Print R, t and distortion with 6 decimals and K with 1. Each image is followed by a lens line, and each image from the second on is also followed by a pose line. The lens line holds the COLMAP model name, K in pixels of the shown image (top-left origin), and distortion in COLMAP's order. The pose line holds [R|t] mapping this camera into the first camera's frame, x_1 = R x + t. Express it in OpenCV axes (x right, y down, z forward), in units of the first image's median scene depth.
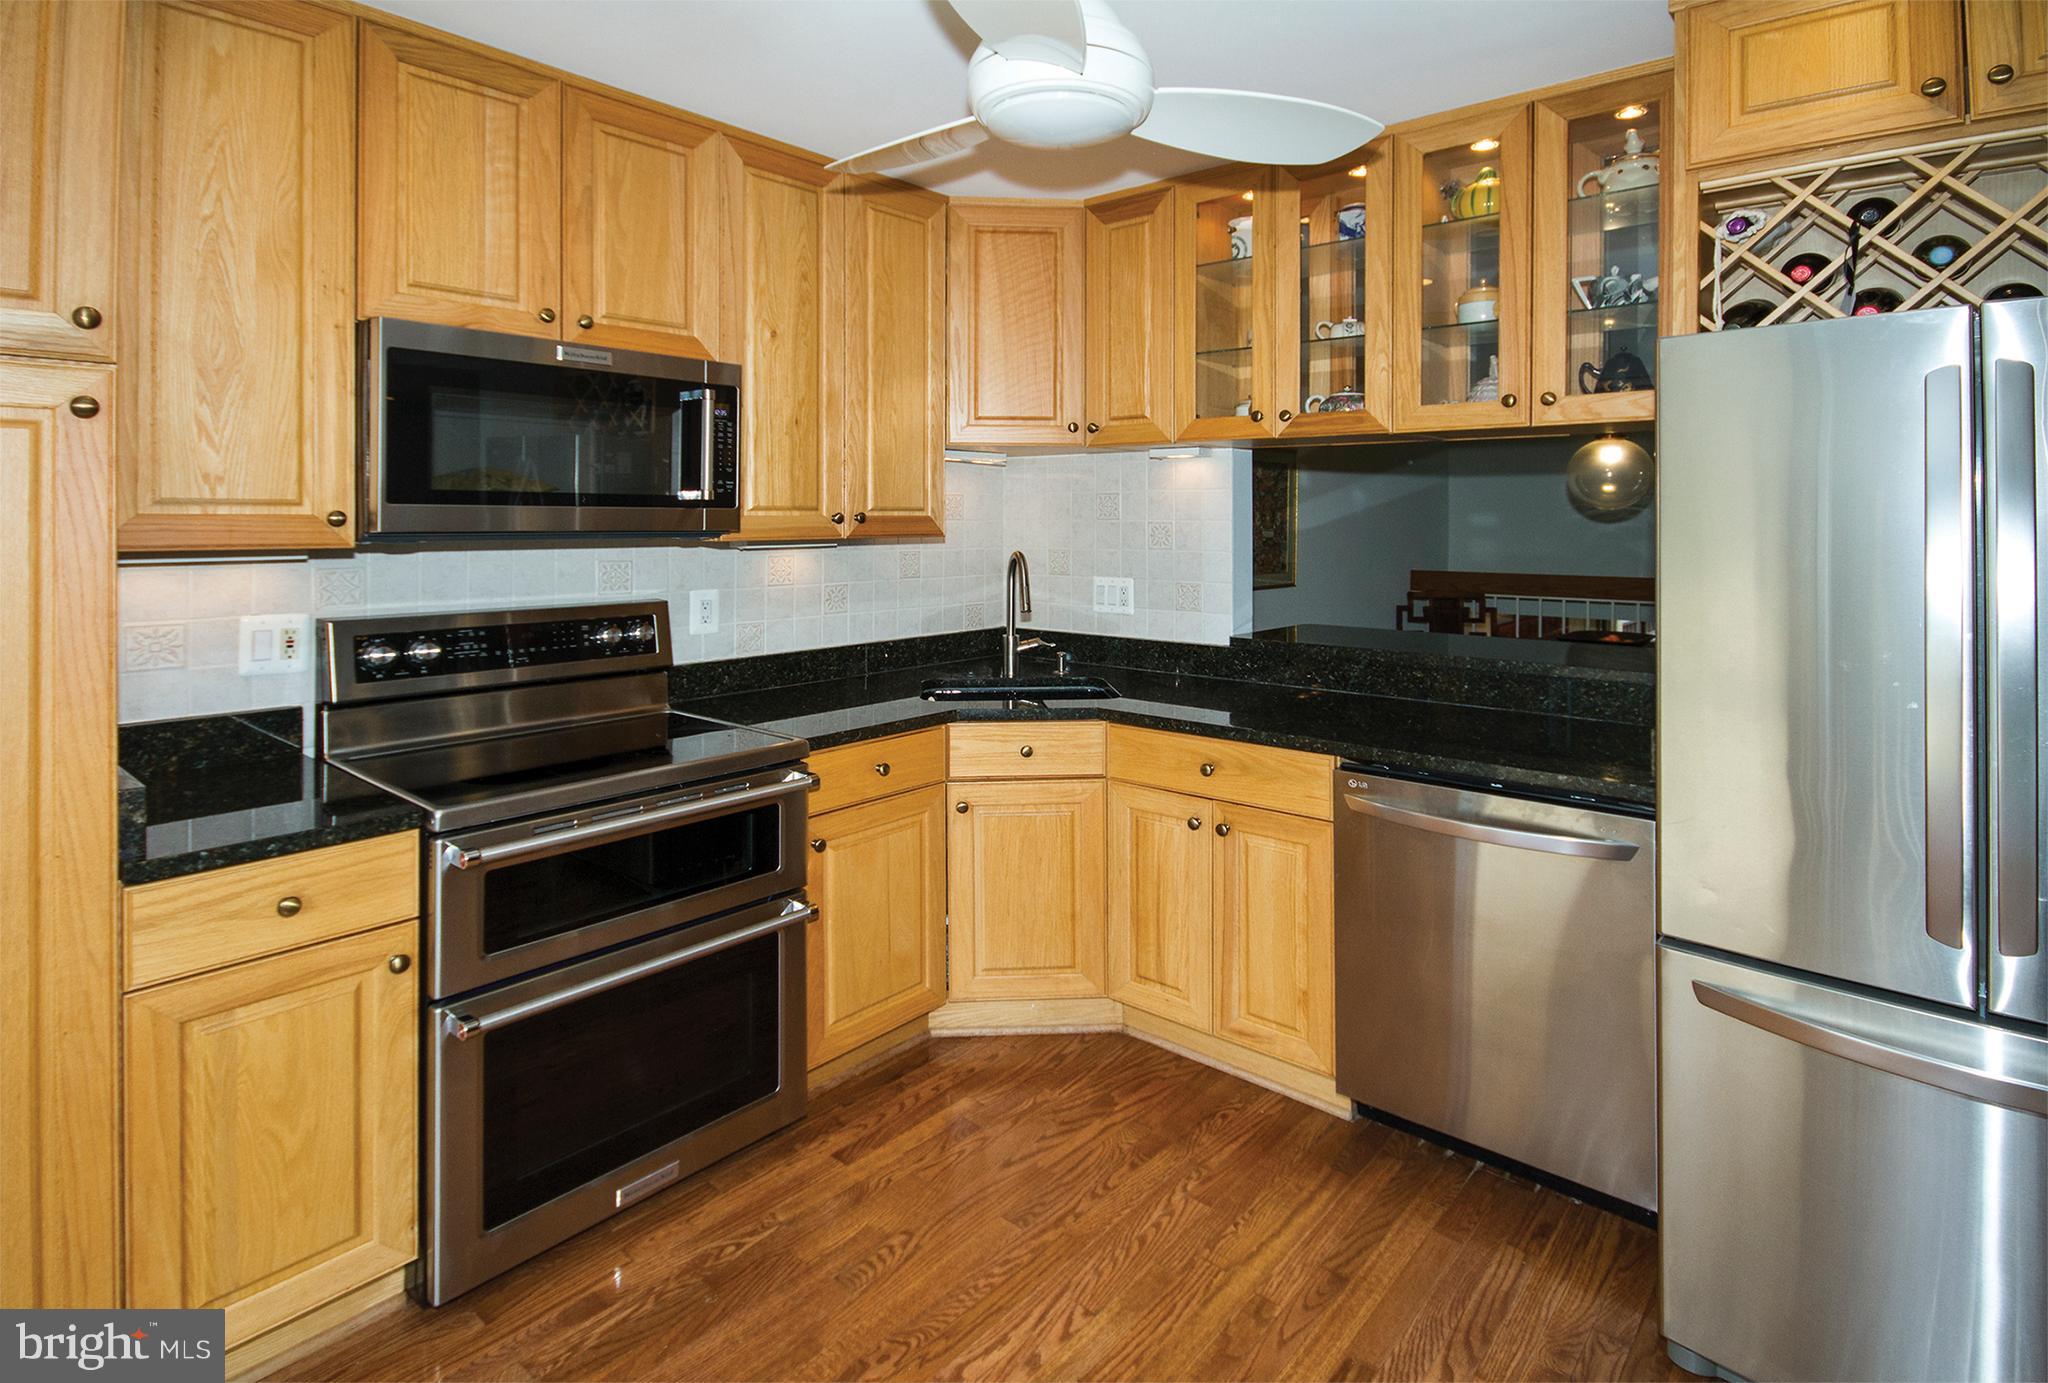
lens RADIAL K [[1057.6, 0, 1024.0], [0, 1057.6, 691.5], [0, 0, 1]] dist [-0.001964, -0.000089]
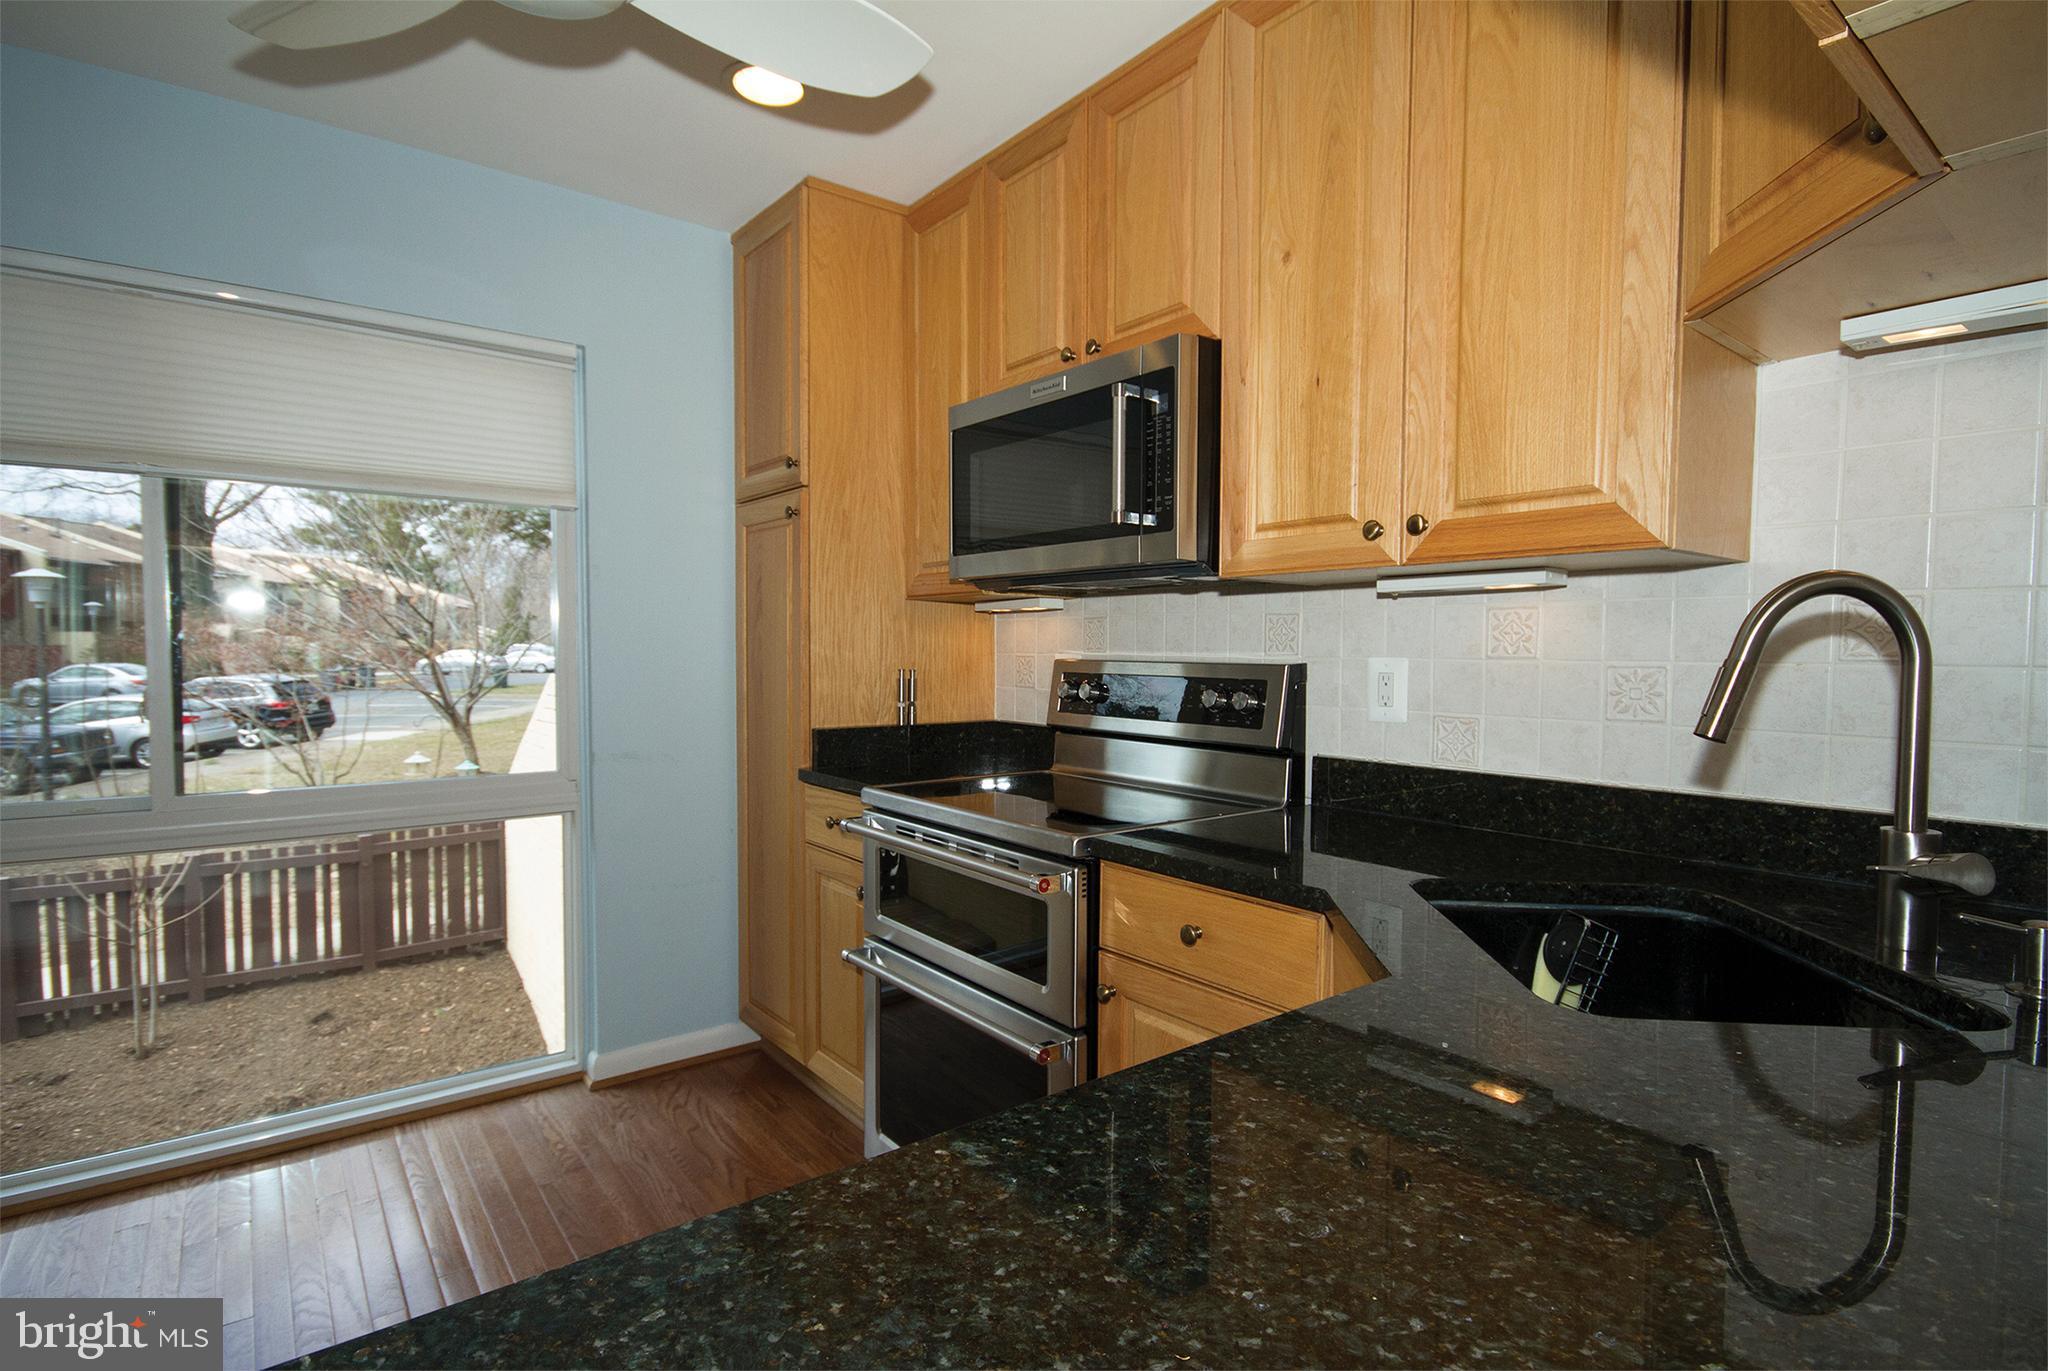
lens RADIAL K [[1001.3, 0, 1024.0], [0, 1001.3, 685.5], [0, 0, 1]] dist [-0.000343, -0.000053]
pose [[-0.194551, 0.033102, -0.980334, 0.336272], [-0.173240, 0.982560, 0.067558, -0.072332], [0.965473, 0.182976, -0.185423, 0.795672]]
